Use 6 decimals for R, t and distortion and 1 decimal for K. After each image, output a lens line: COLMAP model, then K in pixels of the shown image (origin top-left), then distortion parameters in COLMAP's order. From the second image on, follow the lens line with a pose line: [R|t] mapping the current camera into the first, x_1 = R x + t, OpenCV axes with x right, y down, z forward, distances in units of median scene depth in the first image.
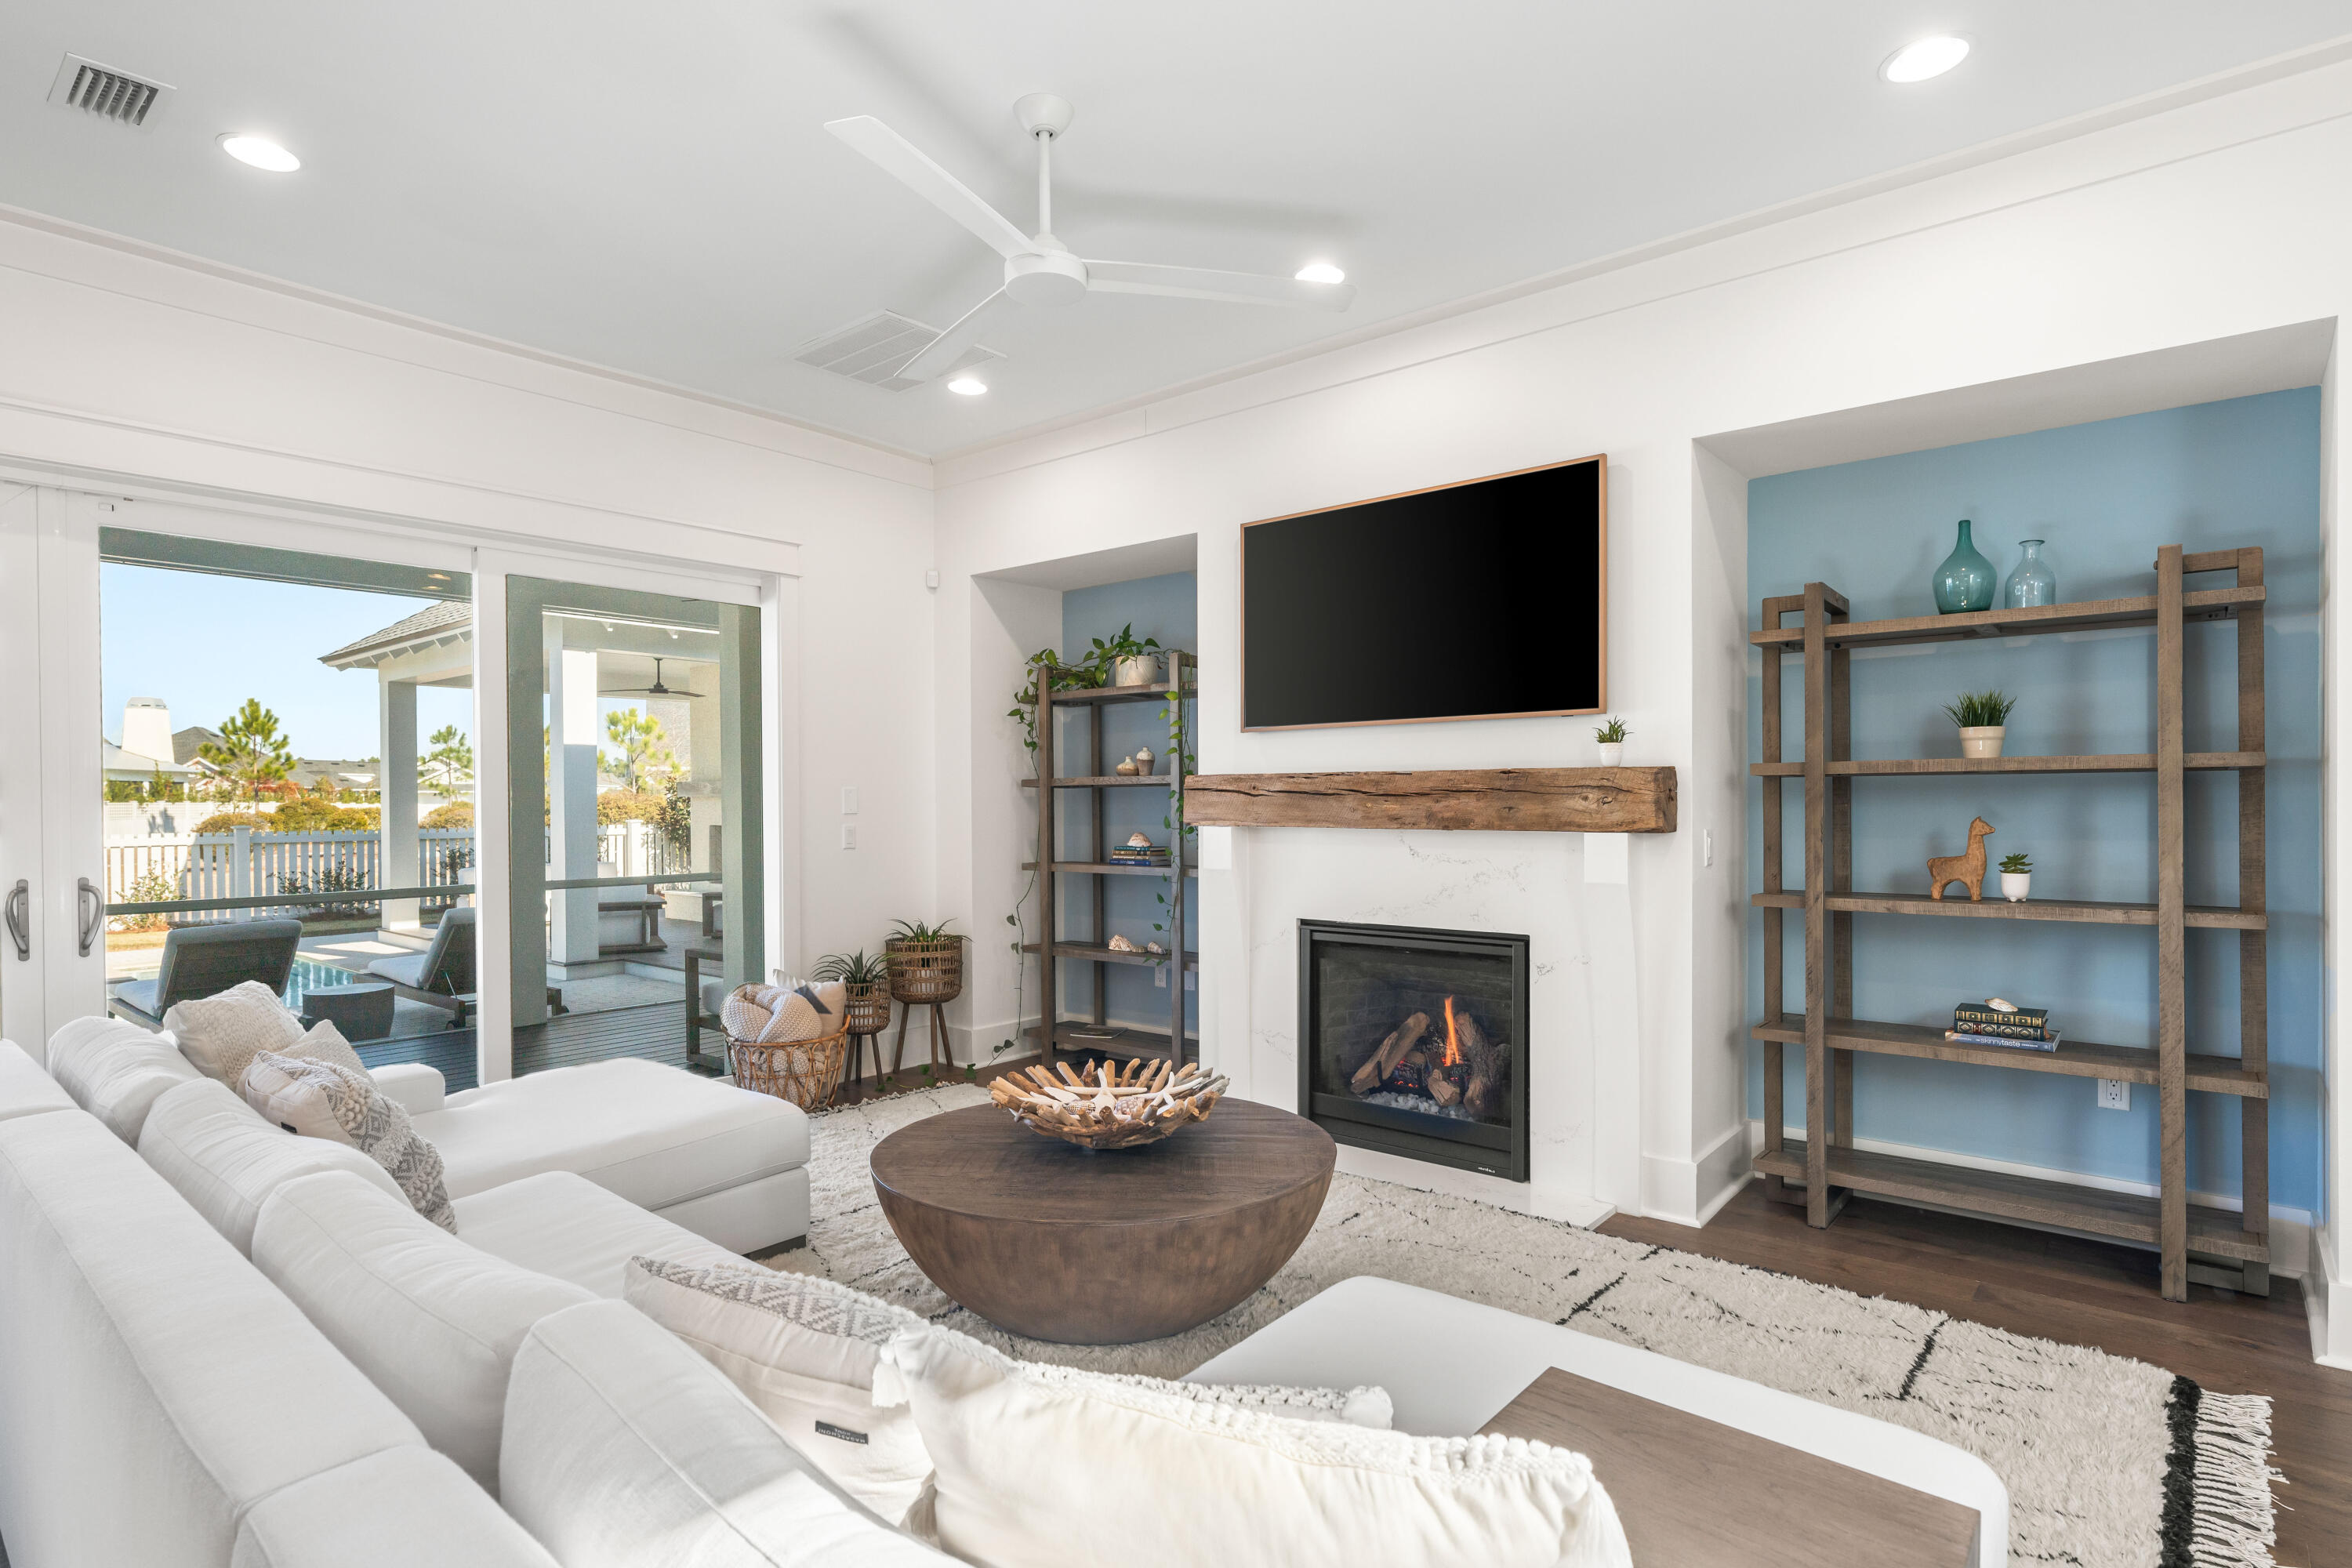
lens RADIAL K [[1184.6, 0, 1181.2], [0, 1184.6, 768.4], [0, 0, 1]] dist [0.002701, 0.000213]
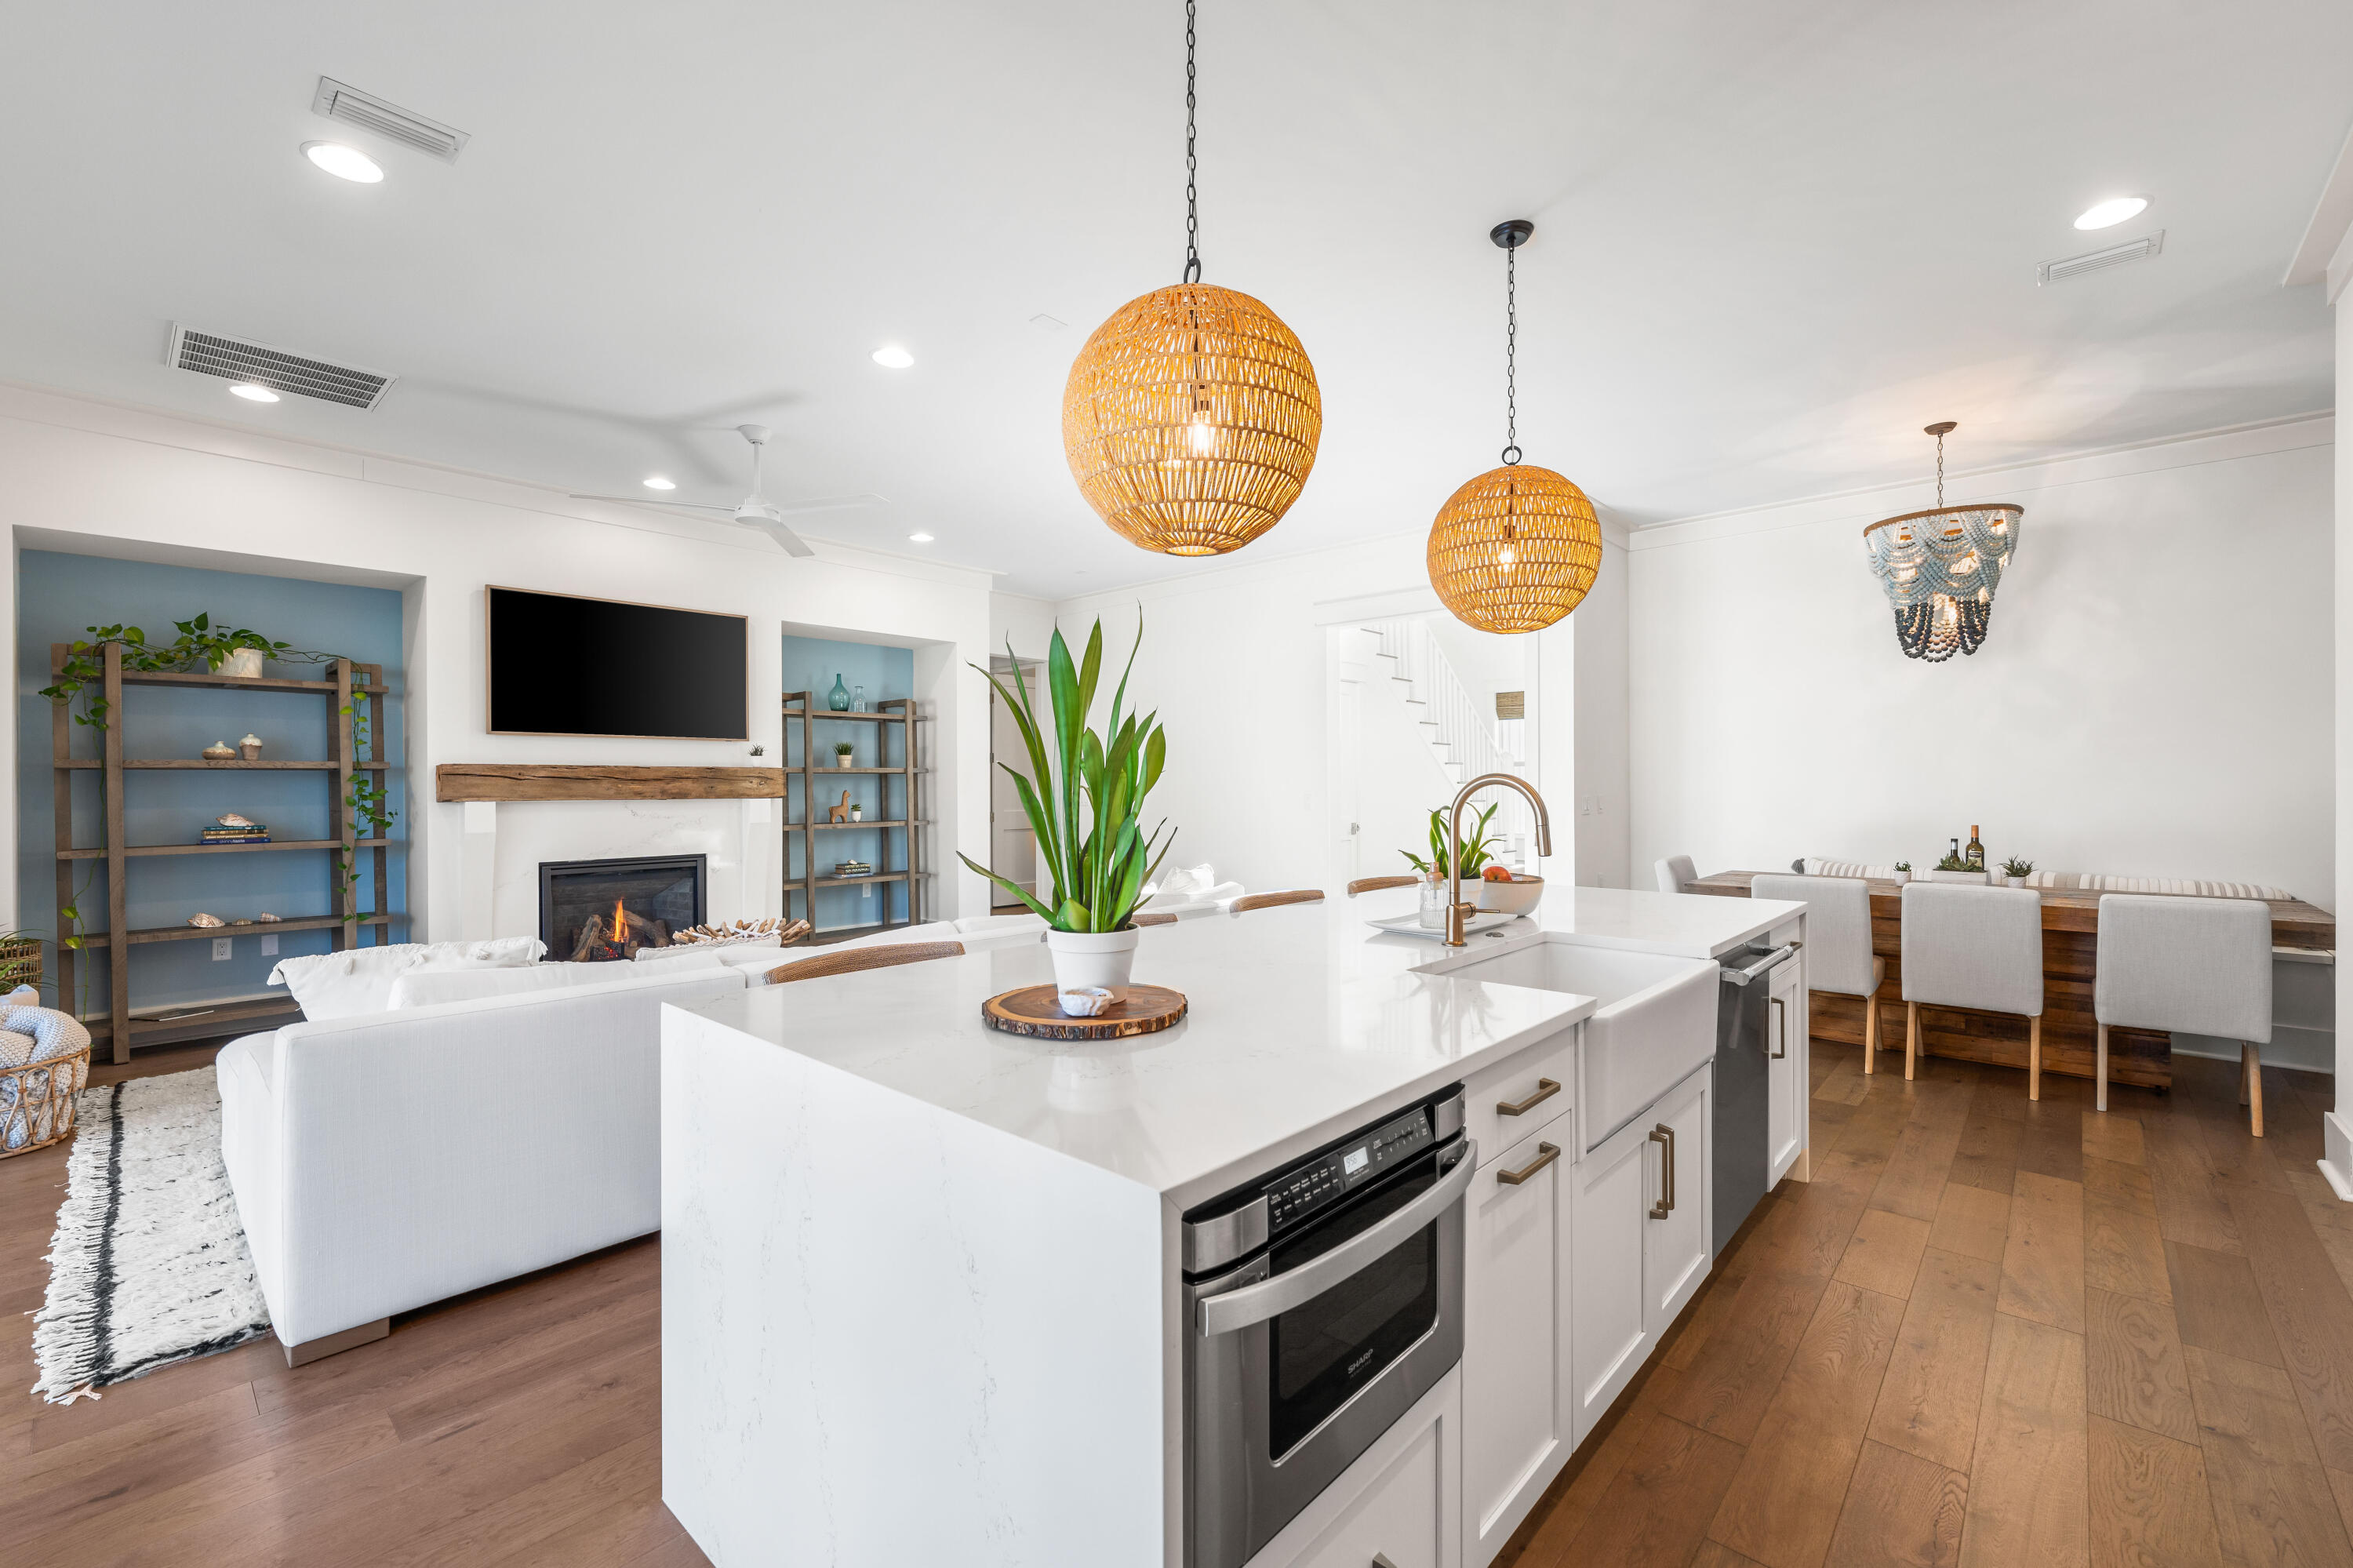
lens RADIAL K [[980.2, 0, 1174.0], [0, 980.2, 759.8], [0, 0, 1]] dist [0.009719, -0.000297]
pose [[0.030042, 0.032333, 0.999026, -1.271571], [-0.017522, 0.999340, -0.031817, 0.026164], [-0.999395, -0.016549, 0.030589, 0.193804]]
